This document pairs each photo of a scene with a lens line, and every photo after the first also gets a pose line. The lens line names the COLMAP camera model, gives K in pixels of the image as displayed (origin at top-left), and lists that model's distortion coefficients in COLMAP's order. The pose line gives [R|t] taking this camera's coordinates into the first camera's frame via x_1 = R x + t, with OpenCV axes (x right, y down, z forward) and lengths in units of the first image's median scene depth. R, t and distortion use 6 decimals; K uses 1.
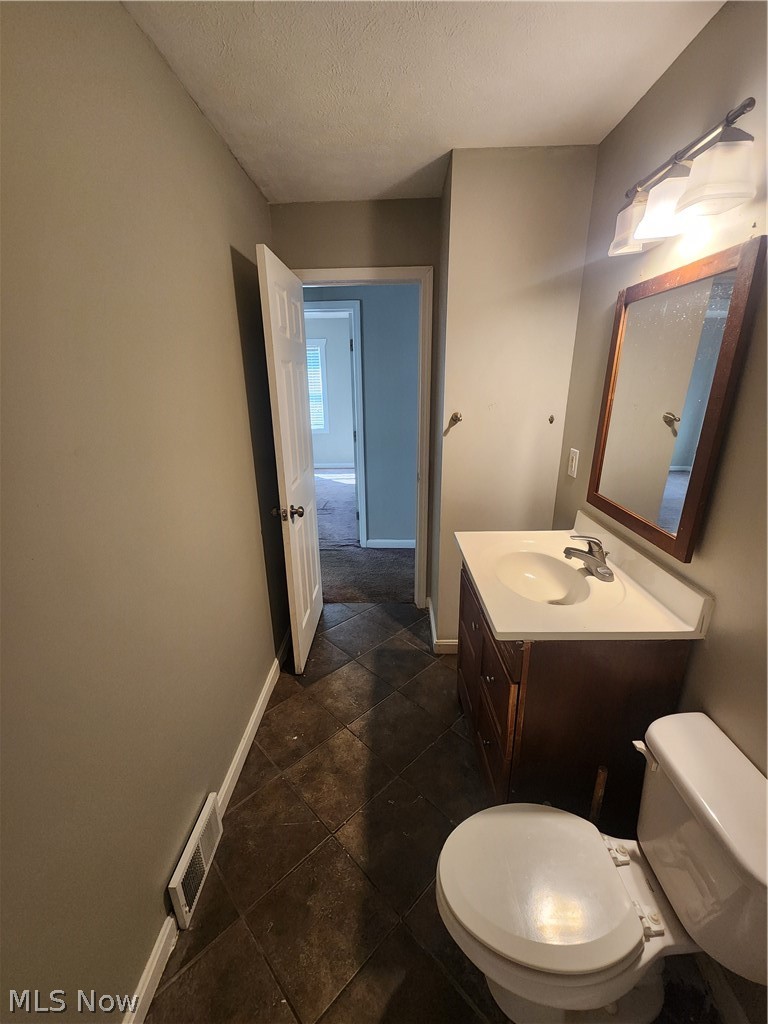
lens RADIAL K [[418.9, 0, 385.0], [0, 418.9, 515.6], [0, 0, 1]] dist [0.000051, -0.000083]
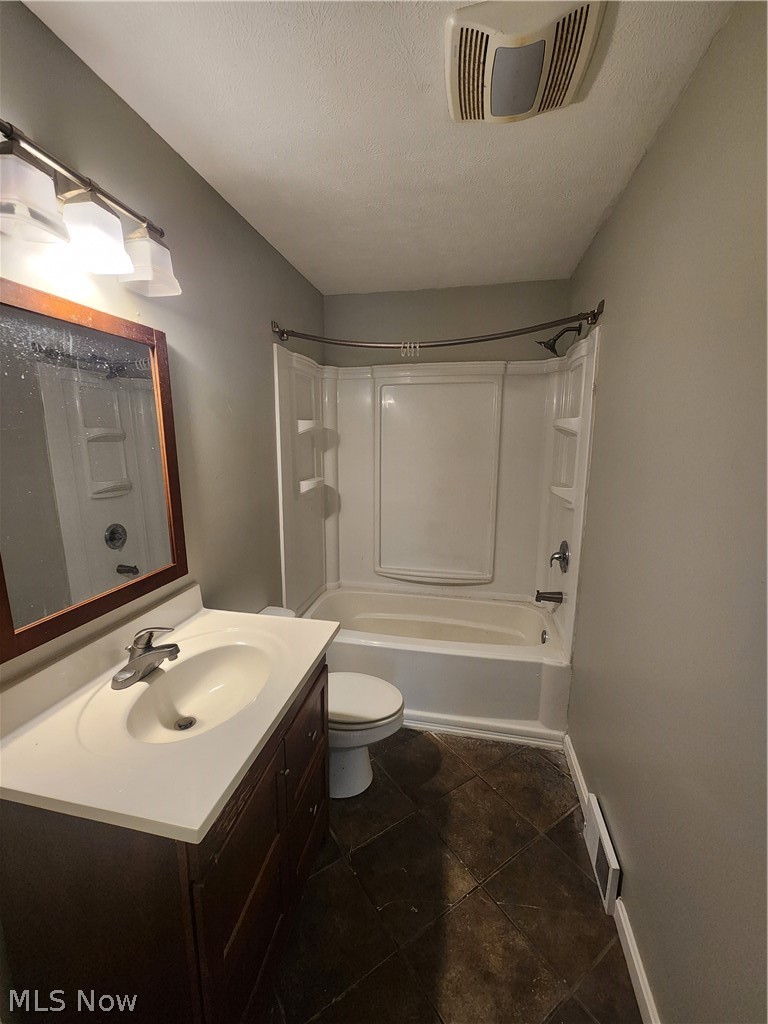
lens RADIAL K [[418.9, 0, 382.2], [0, 418.9, 513.9], [0, 0, 1]] dist [0.000051, -0.000083]
pose [[-0.981272, -0.025767, 0.190896, -0.066486], [0.069232, 0.877618, 0.474334, -0.457964], [-0.179756, 0.478667, -0.859398, 1.452789]]
